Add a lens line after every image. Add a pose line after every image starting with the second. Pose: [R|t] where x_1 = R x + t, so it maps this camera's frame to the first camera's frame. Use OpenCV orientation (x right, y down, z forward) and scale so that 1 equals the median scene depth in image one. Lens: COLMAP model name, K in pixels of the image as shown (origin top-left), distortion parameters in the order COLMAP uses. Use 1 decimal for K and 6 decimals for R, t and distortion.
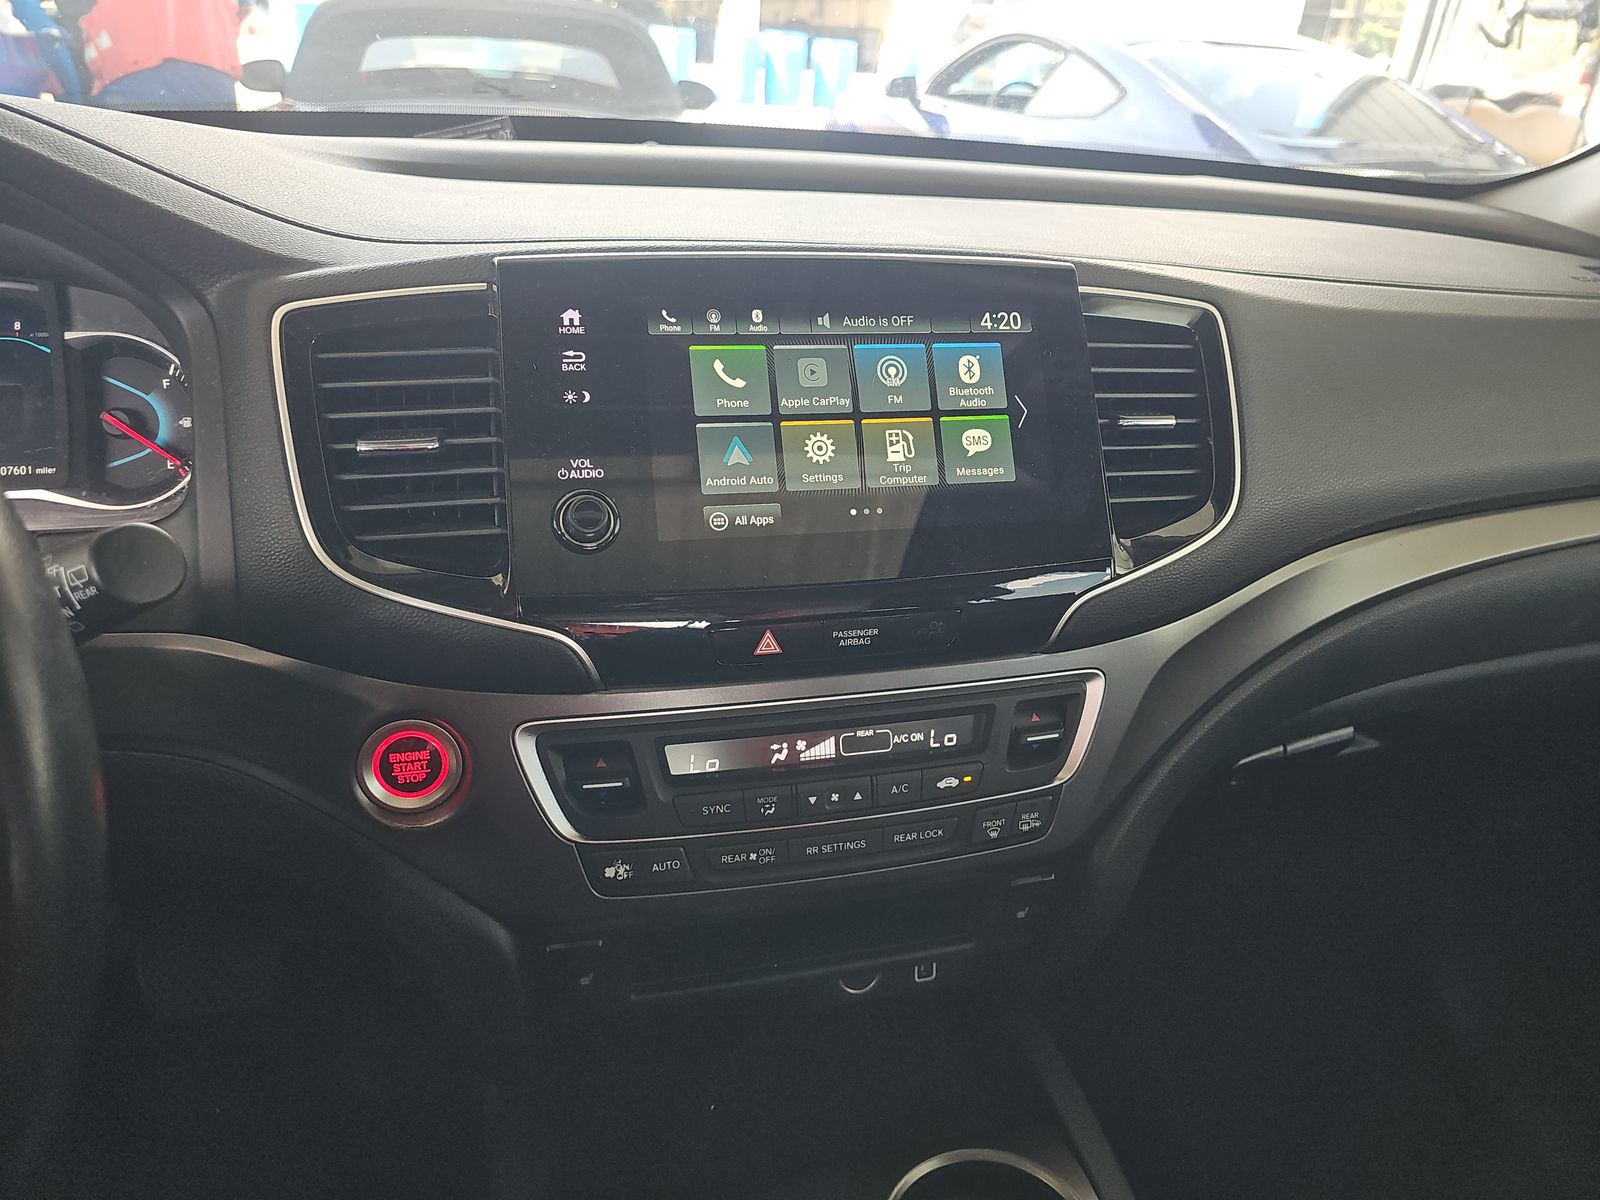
lens RADIAL K [[1067.5, 0, 800.0], [0, 1067.5, 589.5], [0, 0, 1]] dist [0.041841, -0.045310]
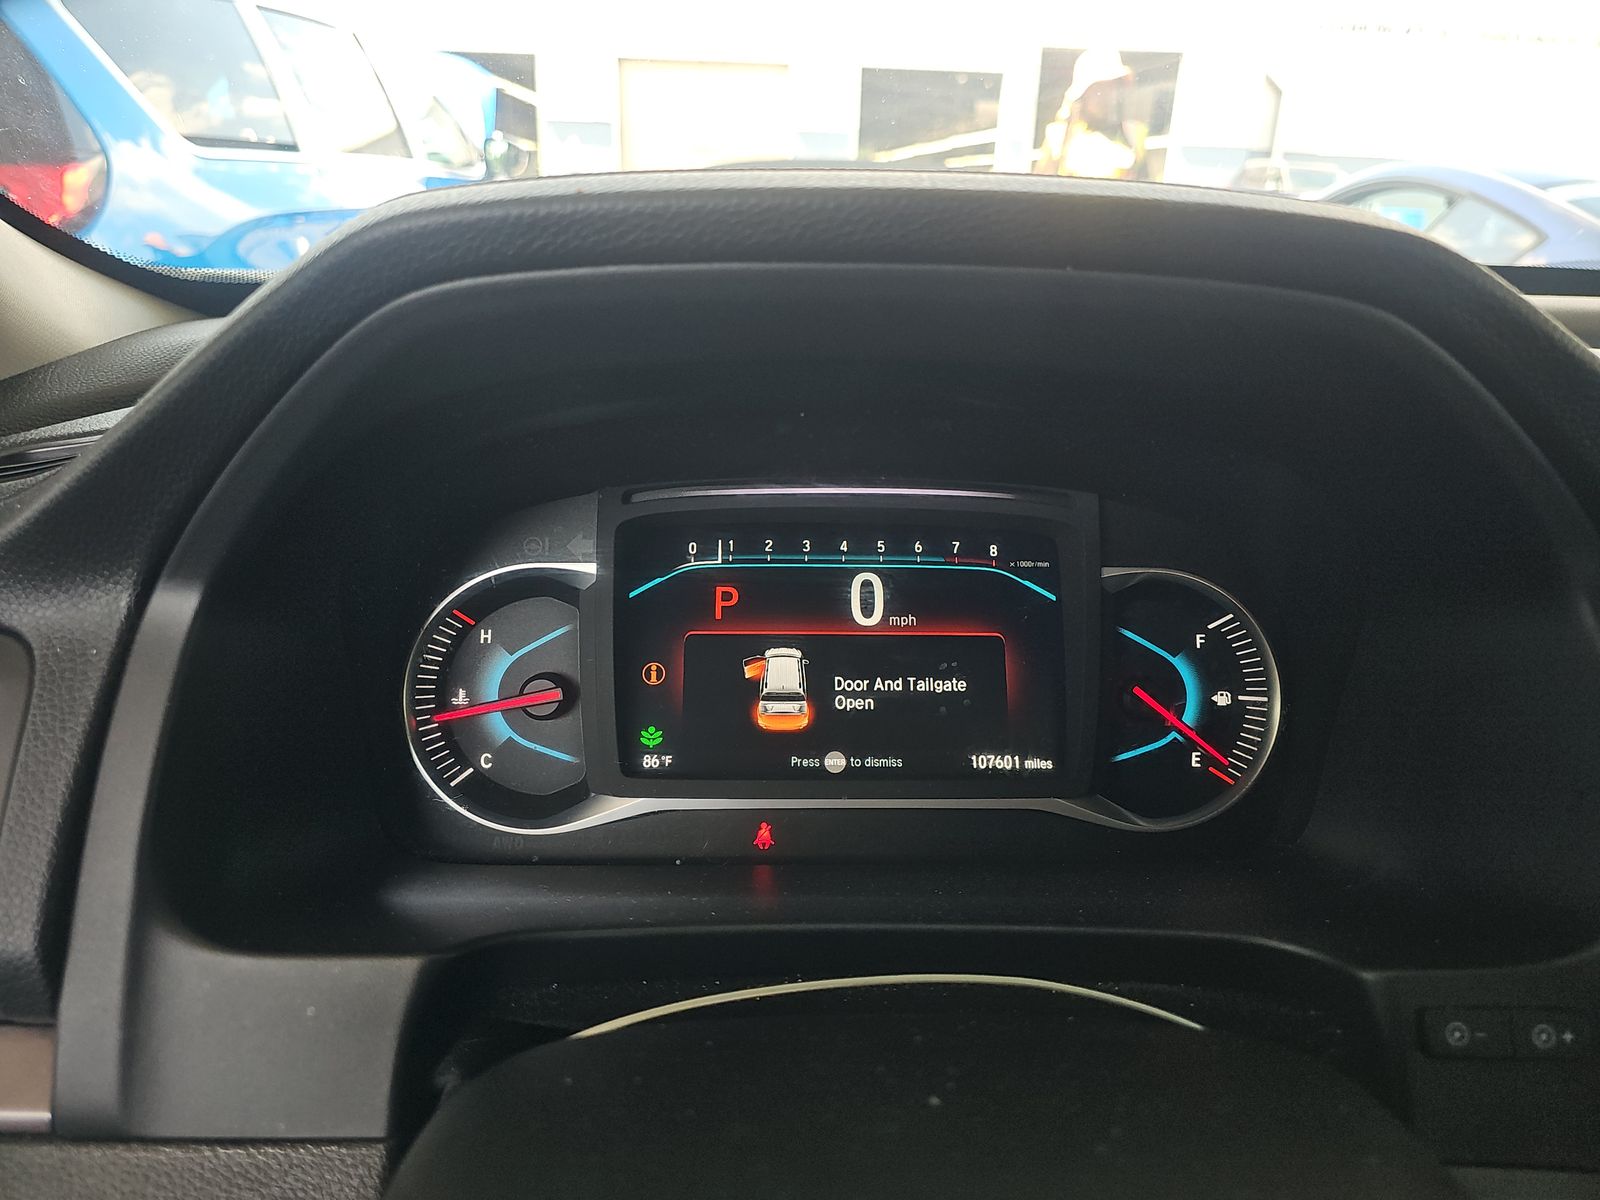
lens RADIAL K [[1067.5, 0, 800.0], [0, 1067.5, 589.5], [0, 0, 1]] dist [0.041841, -0.045310]
pose [[0.974147, 0.041333, -0.222103, -0.763428], [-0.069932, 0.990003, -0.122486, -0.137608], [0.214820, 0.134851, 0.967299, 0.329087]]
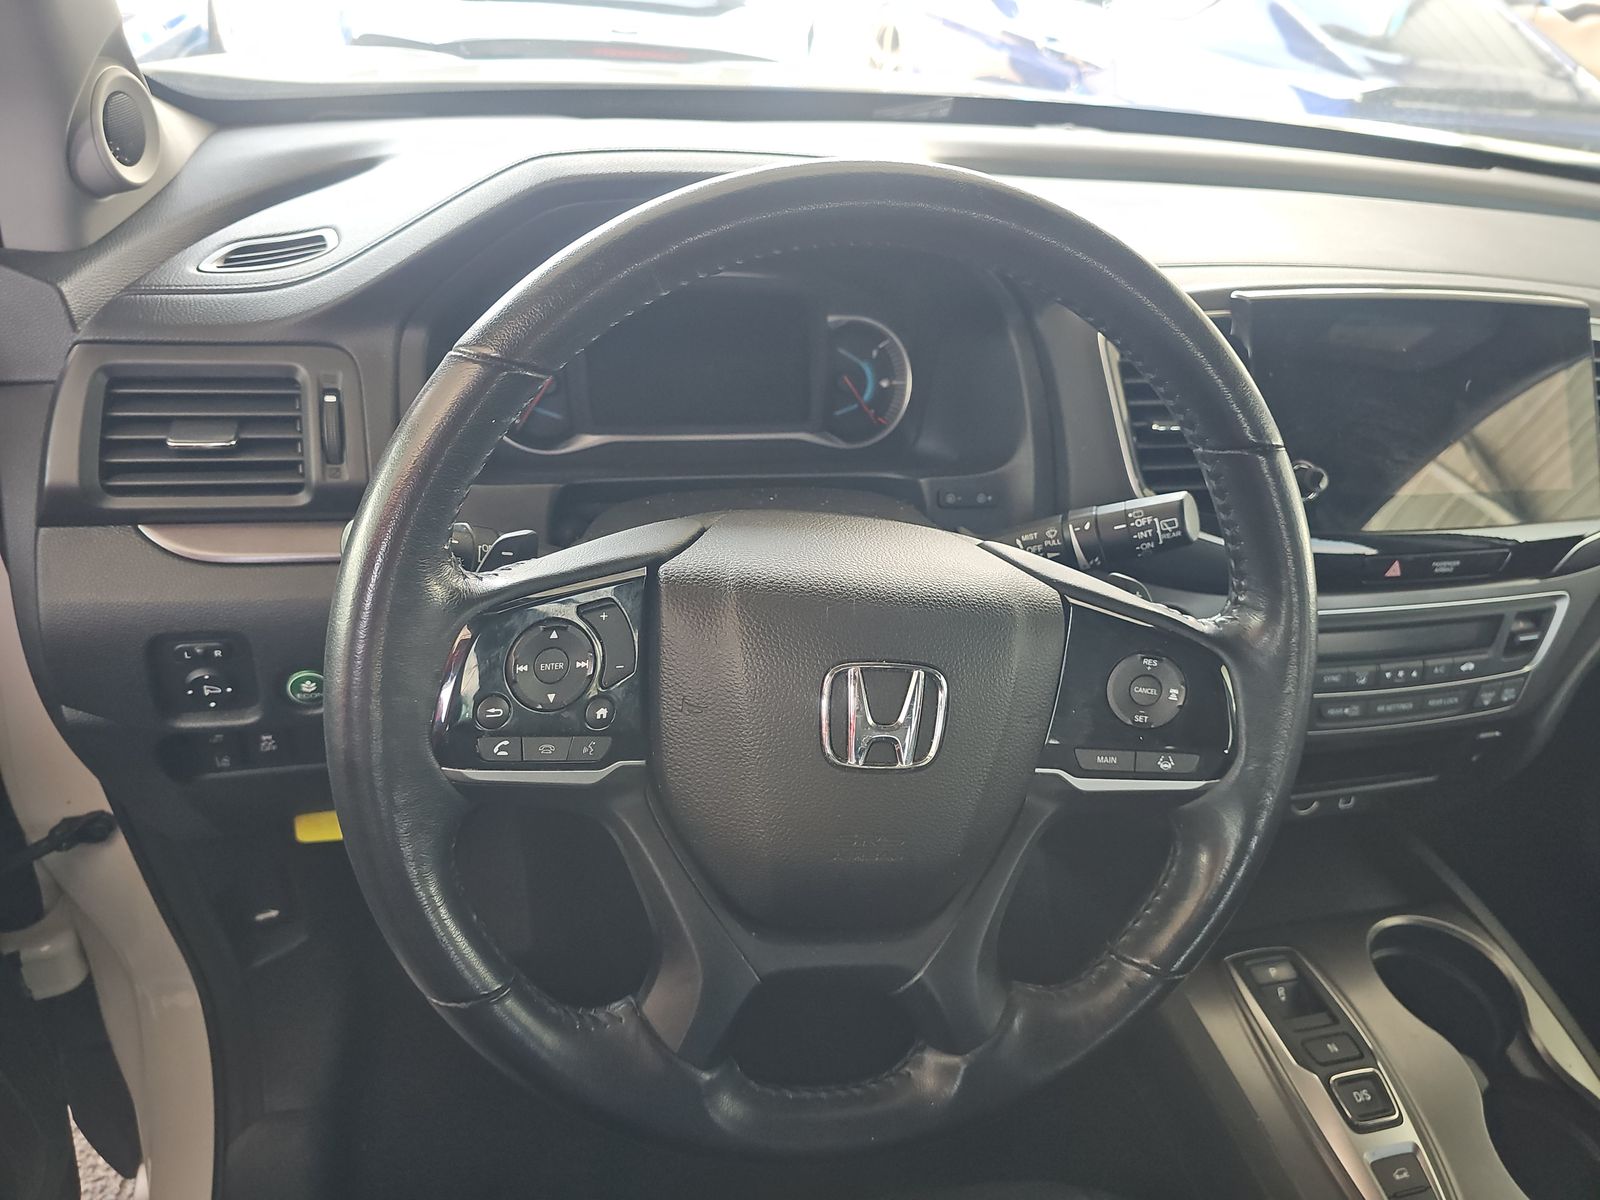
lens RADIAL K [[1096.6, 0, 801.7], [0, 1096.6, 618.8], [0, 0, 1]] dist [0.005421, -0.038434]
pose [[0.999091, 0.034443, 0.025111, -0.783908], [-0.037385, 0.991062, 0.128058, -0.039681], [-0.020476, -0.128881, 0.991449, -0.437927]]
